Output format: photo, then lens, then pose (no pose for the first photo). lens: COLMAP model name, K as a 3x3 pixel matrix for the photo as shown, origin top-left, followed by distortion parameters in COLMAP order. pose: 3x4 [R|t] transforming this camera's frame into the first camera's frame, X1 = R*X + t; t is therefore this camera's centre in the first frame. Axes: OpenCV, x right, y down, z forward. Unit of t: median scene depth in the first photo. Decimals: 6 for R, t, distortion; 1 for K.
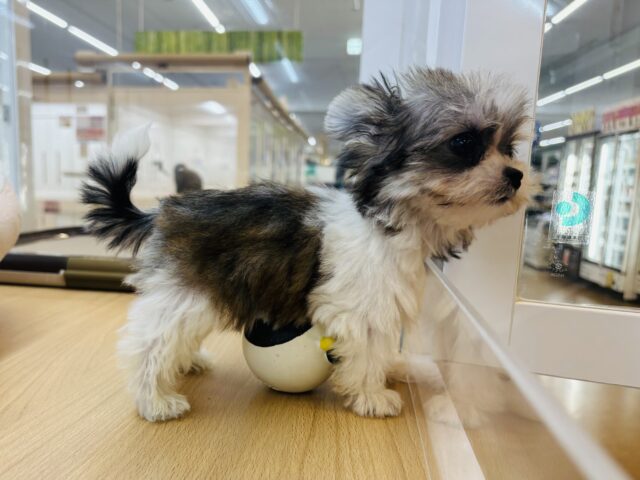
lens RADIAL K [[481.4, 0, 320.0], [0, 481.4, 240.0], [0, 0, 1]] dist [-0.106475, 0.002116]
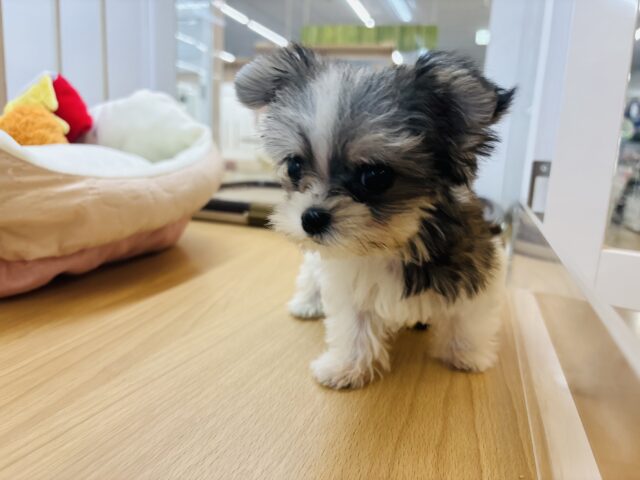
lens RADIAL K [[481.4, 0, 320.0], [0, 481.4, 240.0], [0, 0, 1]] dist [-0.106475, 0.002116]
pose [[0.969978, 0.065952, -0.234080, -0.015356], [-0.049110, 0.995816, 0.077069, 0.023838], [0.238183, -0.063260, 0.969158, -0.262528]]
